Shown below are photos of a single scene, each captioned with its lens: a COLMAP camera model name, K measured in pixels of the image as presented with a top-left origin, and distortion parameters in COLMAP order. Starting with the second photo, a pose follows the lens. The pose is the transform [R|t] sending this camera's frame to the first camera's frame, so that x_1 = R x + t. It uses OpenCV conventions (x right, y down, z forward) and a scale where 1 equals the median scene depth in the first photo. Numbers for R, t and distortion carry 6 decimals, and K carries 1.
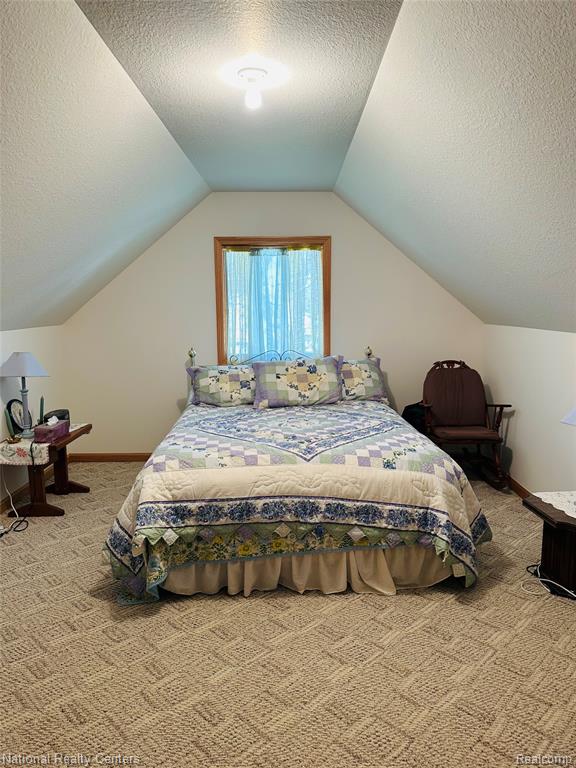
lens RADIAL K [[537.5, 0, 284.6], [0, 537.5, 379.5], [0, 0, 1]] dist [0.093881, -0.112499]
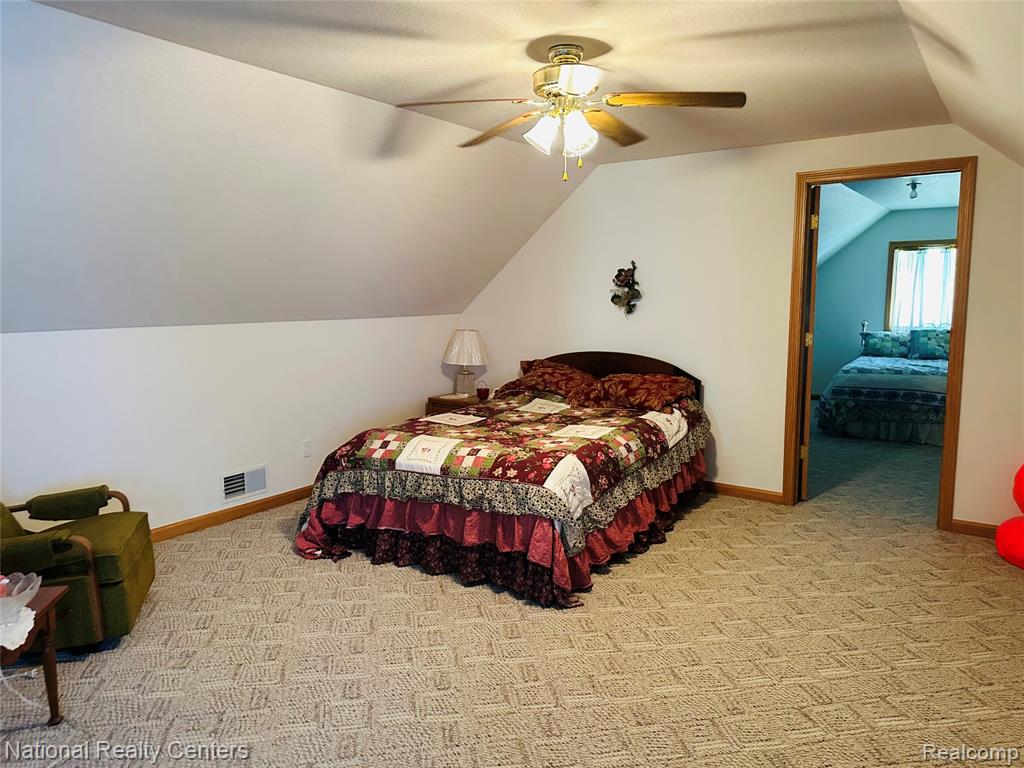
lens RADIAL K [[716.7, 0, 512.0], [0, 716.7, 384.0], [0, 0, 1]] dist [0.093881, -0.112499]
pose [[0.825256, 0.072051, -0.560143, 0.260252], [-0.074839, 0.997033, 0.017988, 0.248992], [0.559778, 0.027076, 0.828200, -1.931620]]
